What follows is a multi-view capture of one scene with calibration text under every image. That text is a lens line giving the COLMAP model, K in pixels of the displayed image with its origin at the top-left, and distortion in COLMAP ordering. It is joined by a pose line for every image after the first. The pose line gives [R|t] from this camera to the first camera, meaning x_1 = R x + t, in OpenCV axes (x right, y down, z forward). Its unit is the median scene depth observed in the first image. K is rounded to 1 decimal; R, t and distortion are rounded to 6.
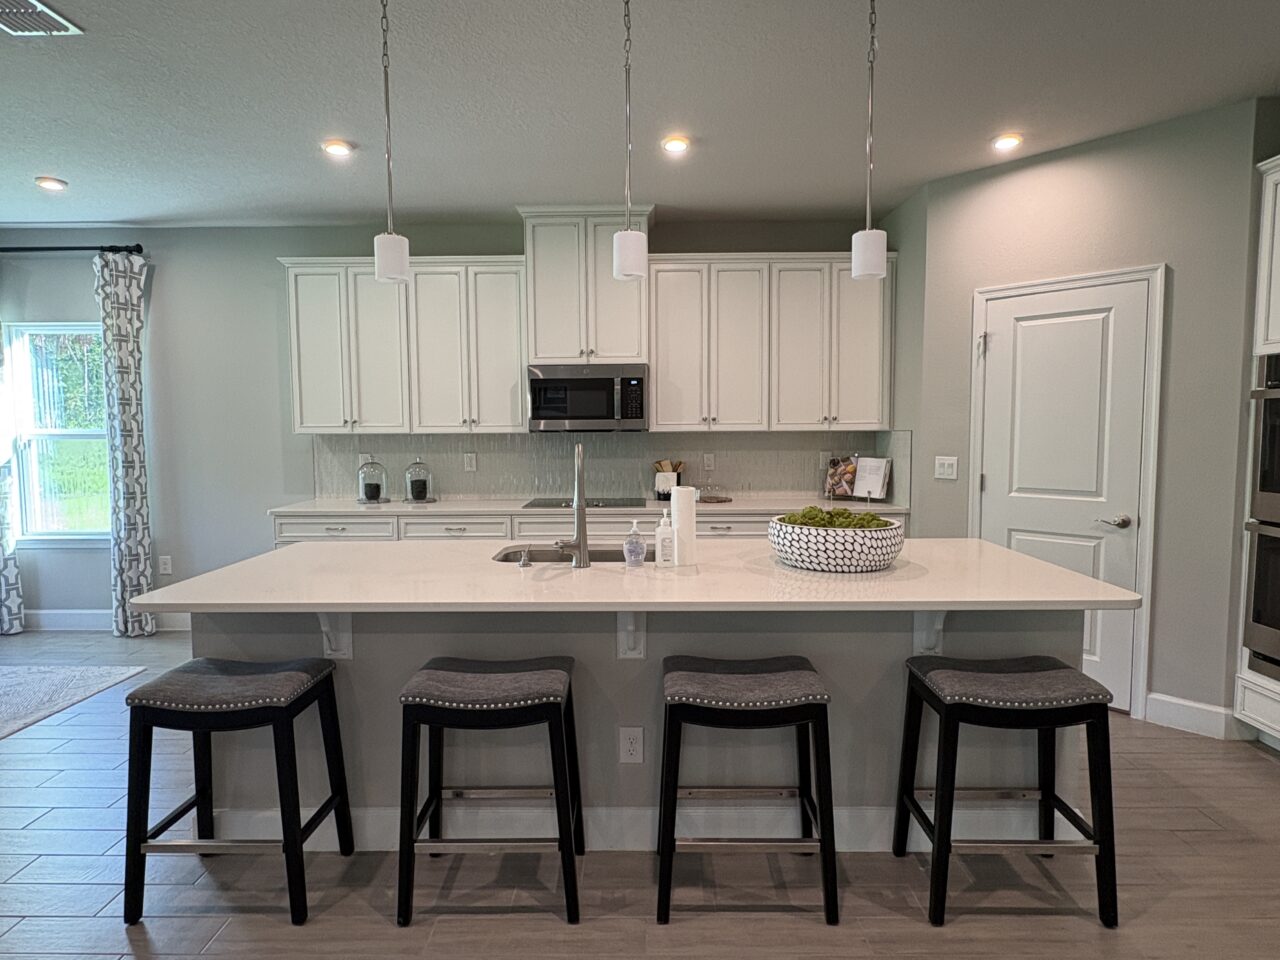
lens RADIAL K [[717.2, 0, 640.0], [0, 717.2, 480.0], [0, 0, 1]] dist [-0.001032, 0.001381]
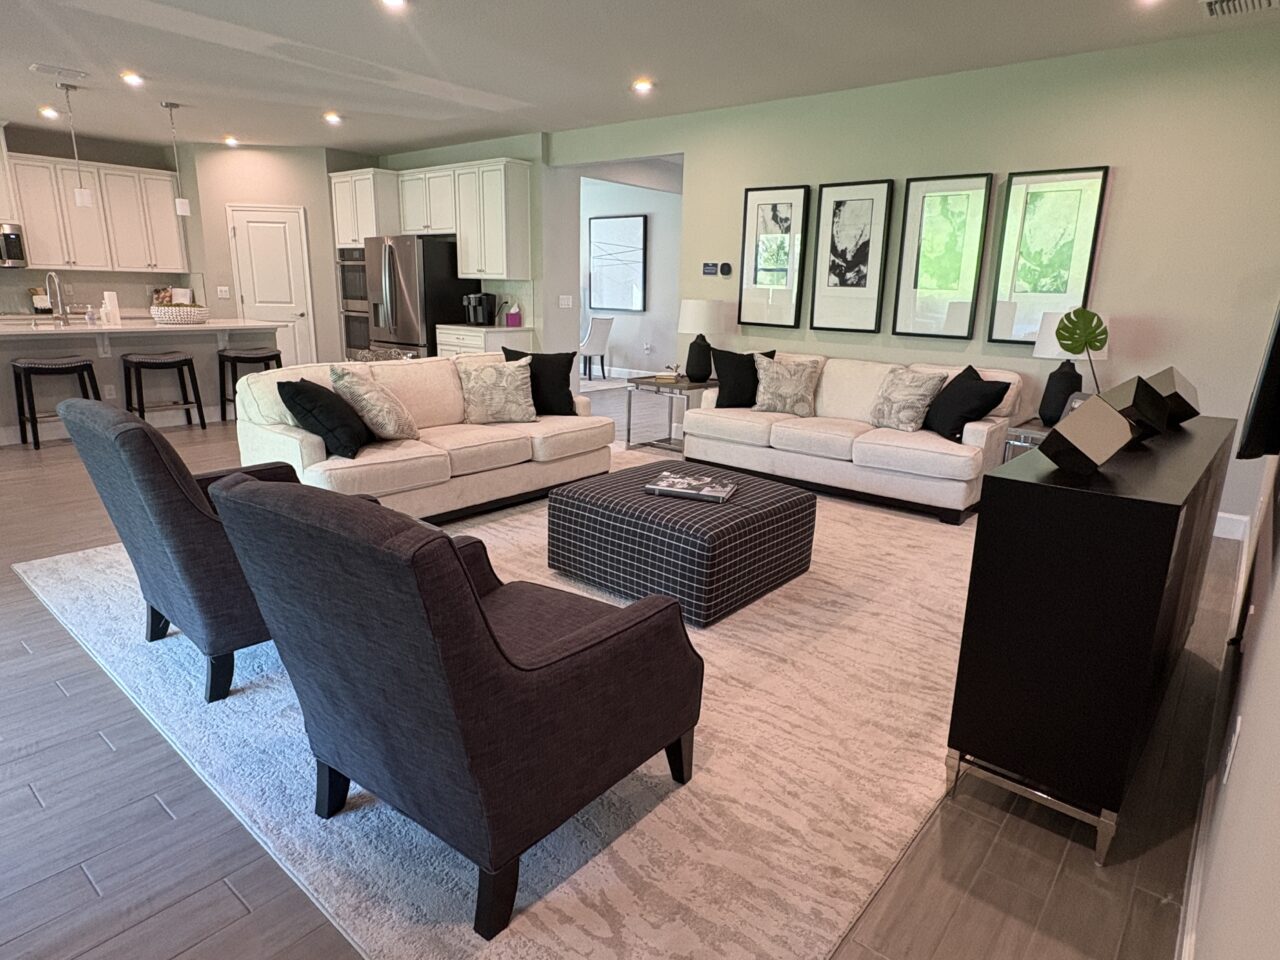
lens RADIAL K [[747.4, 0, 640.0], [0, 747.4, 480.0], [0, 0, 1]] dist [-0.001095, -0.000798]
pose [[0.624433, -0.175033, 0.761214, -0.493787], [0.030476, 0.979286, 0.200177, 0.105096], [-0.780483, -0.101799, 0.616833, -1.170406]]
